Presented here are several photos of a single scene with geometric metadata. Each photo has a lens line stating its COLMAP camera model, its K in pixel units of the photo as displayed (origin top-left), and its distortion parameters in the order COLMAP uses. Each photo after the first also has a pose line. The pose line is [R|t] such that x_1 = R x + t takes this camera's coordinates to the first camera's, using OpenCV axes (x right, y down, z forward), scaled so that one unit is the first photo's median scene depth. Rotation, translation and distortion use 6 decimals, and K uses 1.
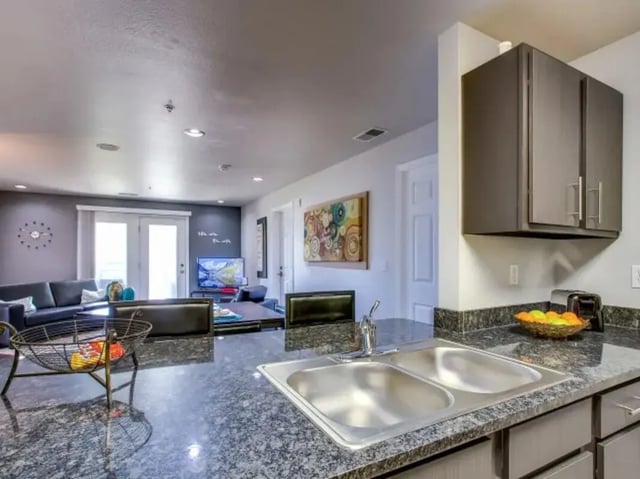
lens RADIAL K [[347.5, 0, 325.0], [0, 347.5, 266.2], [0, 0, 1]] dist [-0.008268, 0.001030]
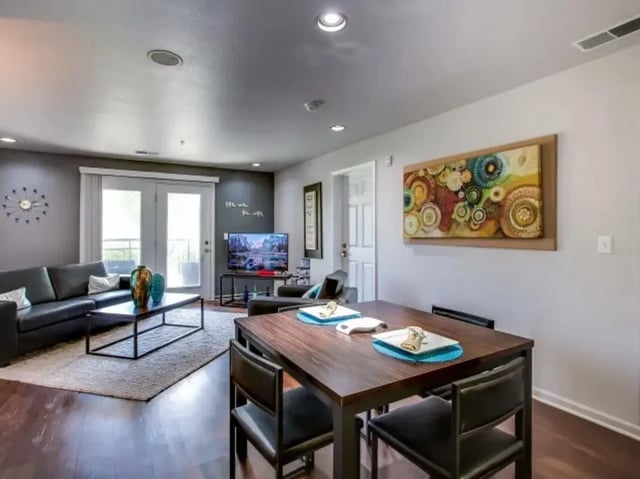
lens RADIAL K [[347.5, 0, 321.9], [0, 347.5, 237.8], [0, 0, 1]] dist [-0.008268, 0.001030]
pose [[0.999217, -0.005074, 0.039228, -0.225803], [0.005395, 0.999953, -0.008078, -0.007723], [-0.039185, 0.008283, 0.999198, 0.222456]]
